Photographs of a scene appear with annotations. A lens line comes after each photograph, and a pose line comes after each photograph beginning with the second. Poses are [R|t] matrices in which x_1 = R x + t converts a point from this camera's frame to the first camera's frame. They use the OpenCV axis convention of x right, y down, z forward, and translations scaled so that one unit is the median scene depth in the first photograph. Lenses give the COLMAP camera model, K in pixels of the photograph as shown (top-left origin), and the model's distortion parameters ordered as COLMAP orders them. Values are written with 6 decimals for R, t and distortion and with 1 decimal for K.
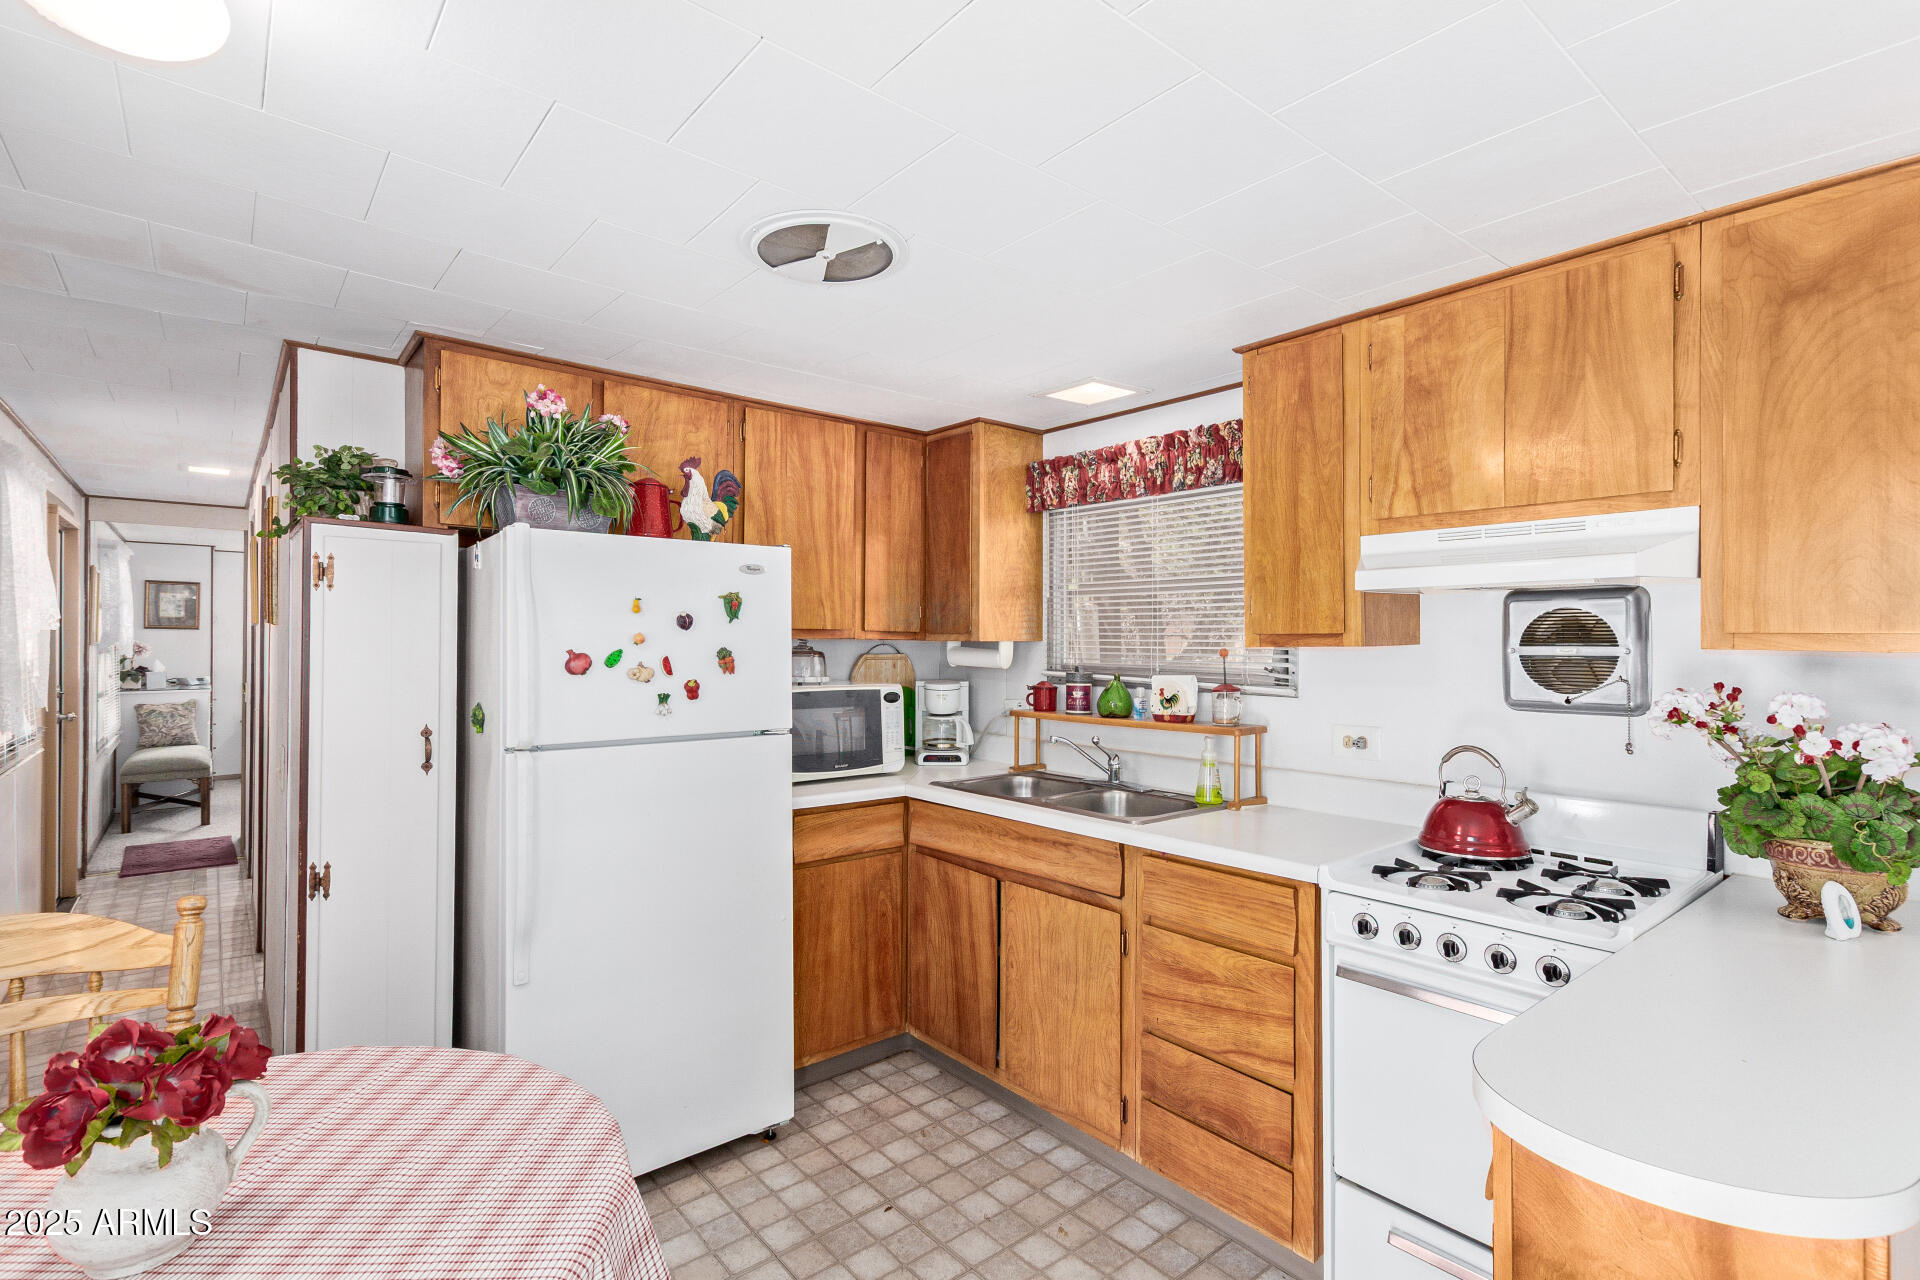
lens RADIAL K [[912.3, 0, 960.0], [0, 912.3, 640.0], [0, 0, 1]] dist [0.001830, 0.000018]
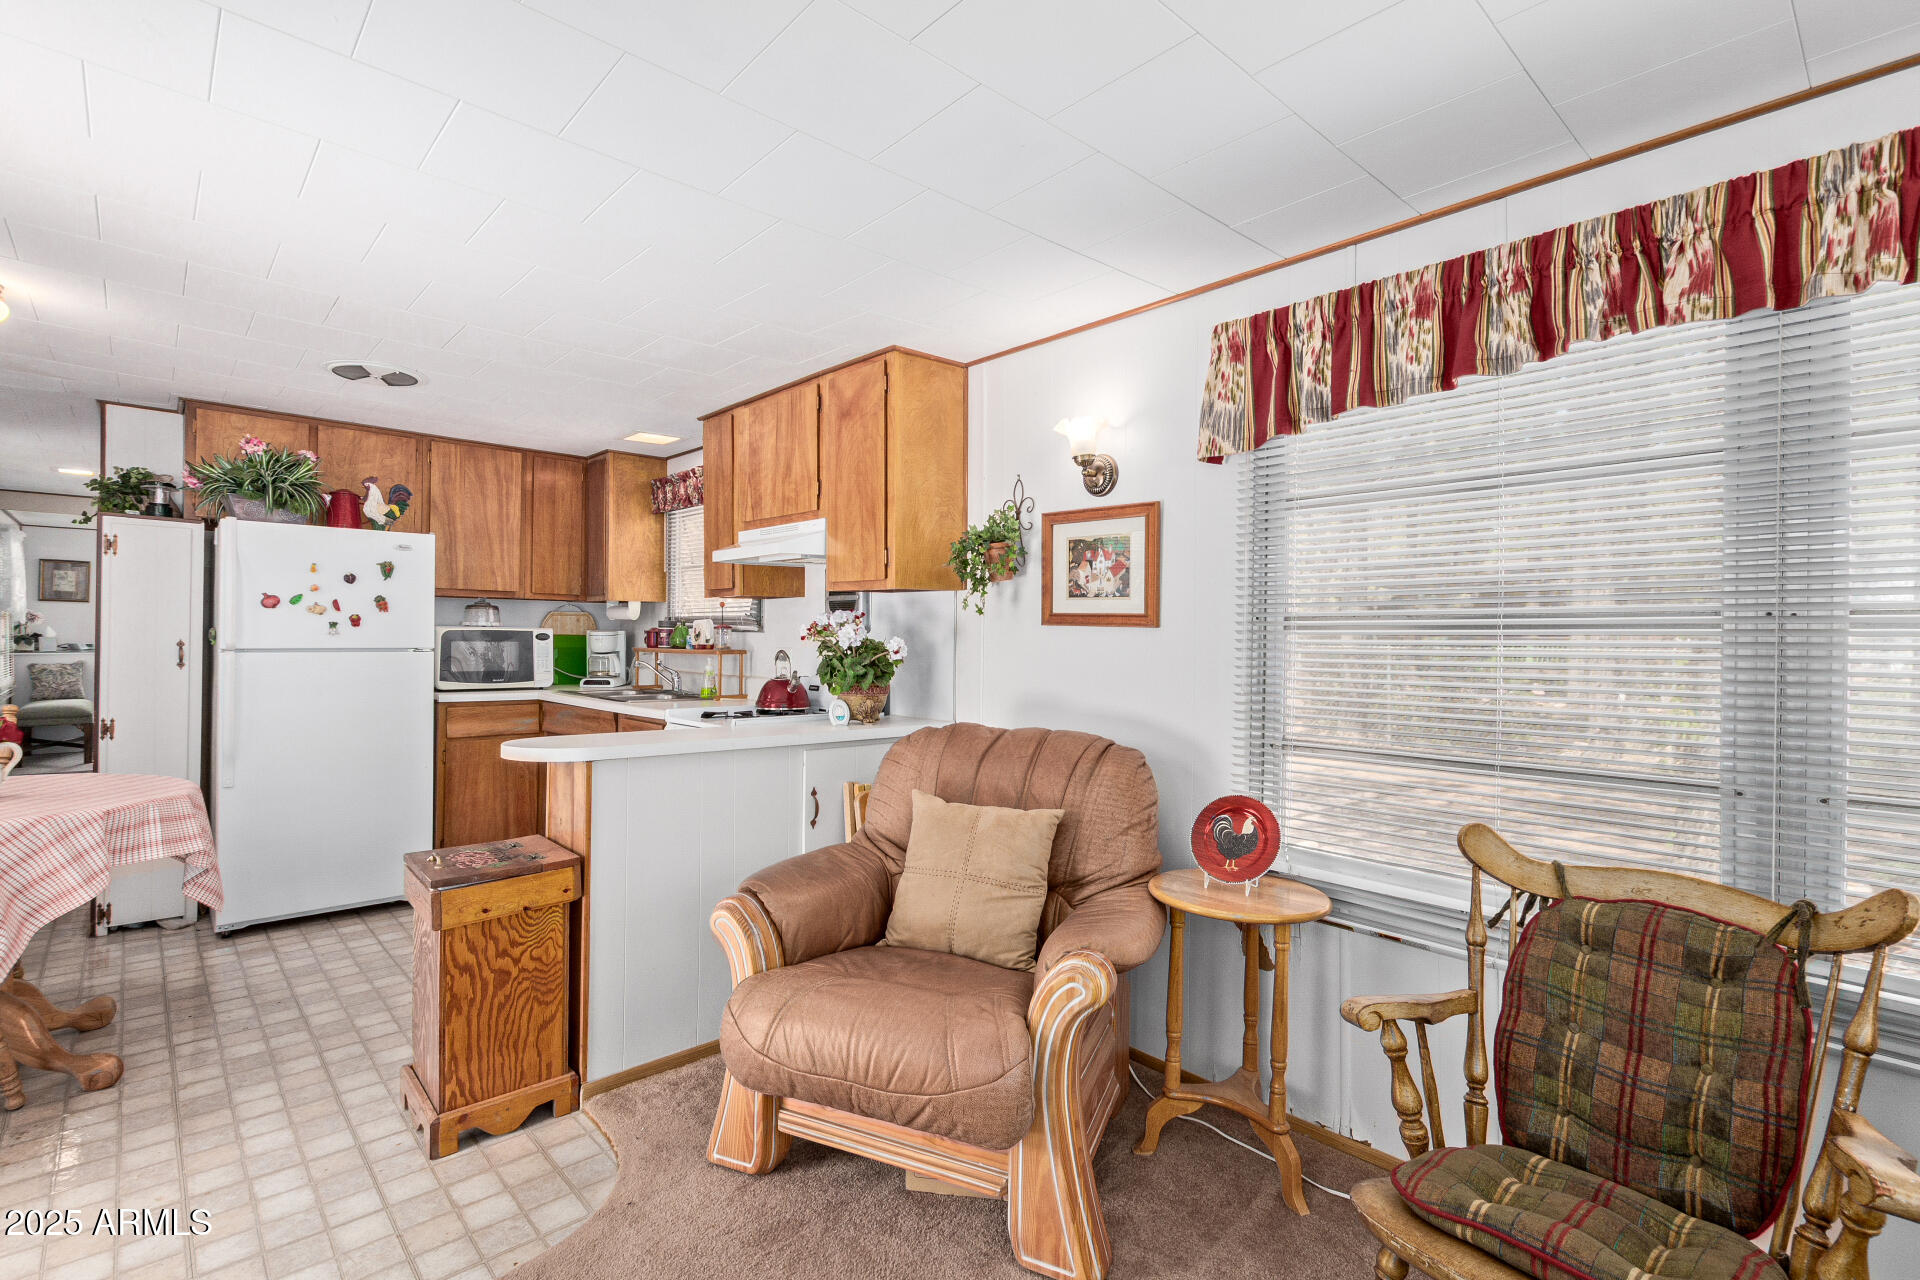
lens RADIAL K [[891.9, 0, 960.0], [0, 891.9, 640.0], [0, 0, 1]] dist [-0.000384, -0.000630]
pose [[0.998235, 0.006679, 0.059018, 0.639884], [-0.007129, 0.999947, 0.007423, 0.064502], [-0.058965, -0.007830, 0.998229, -0.607366]]
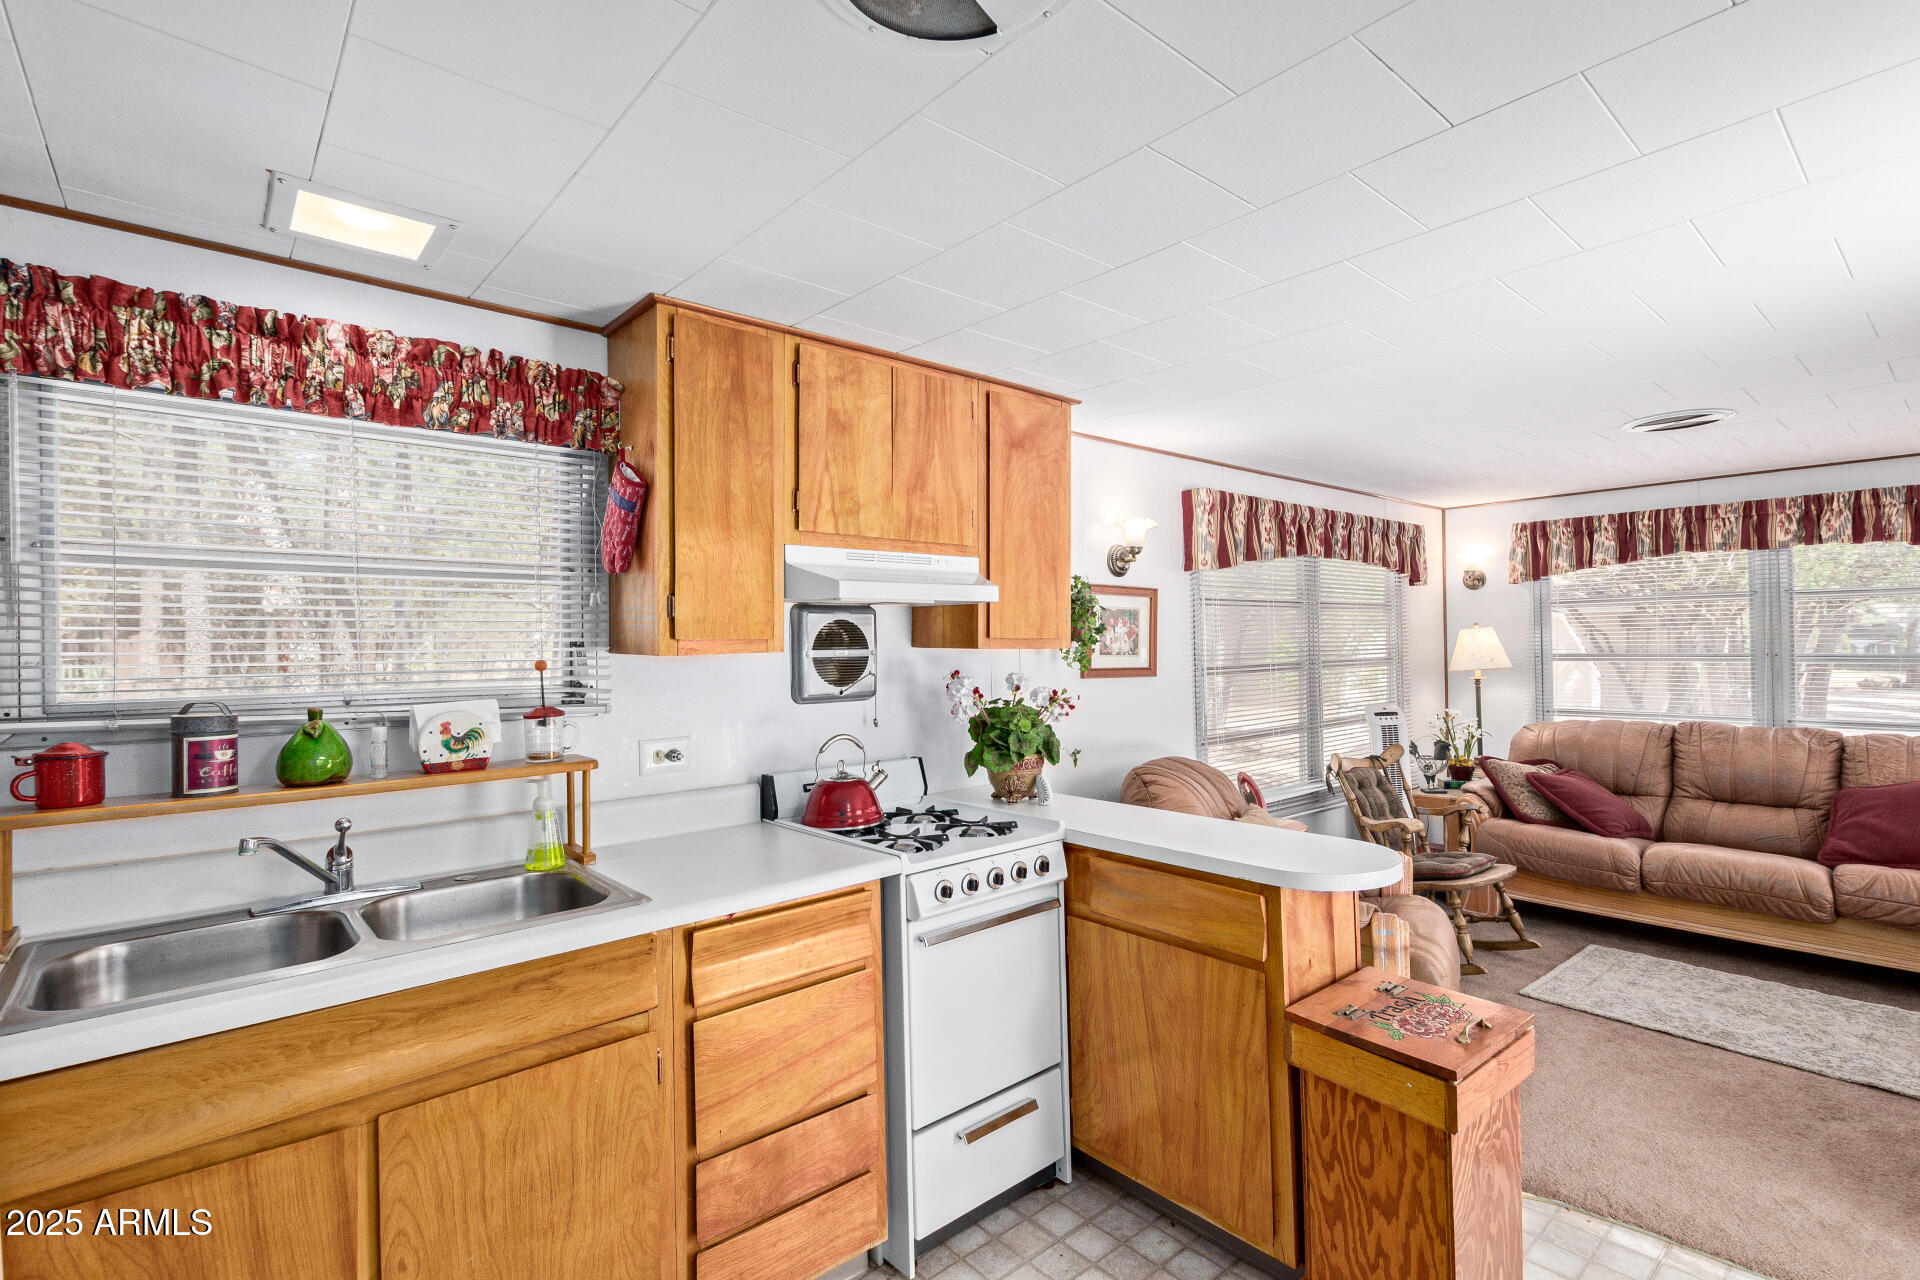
lens RADIAL K [[891.9, 0, 960.0], [0, 891.9, 640.0], [0, 0, 1]] dist [-0.000384, -0.000630]
pose [[-0.025607, 0.001435, 0.999671, -0.475698], [0.010786, 0.999941, -0.001160, -0.002562], [-0.999614, 0.010752, -0.025621, 0.697775]]
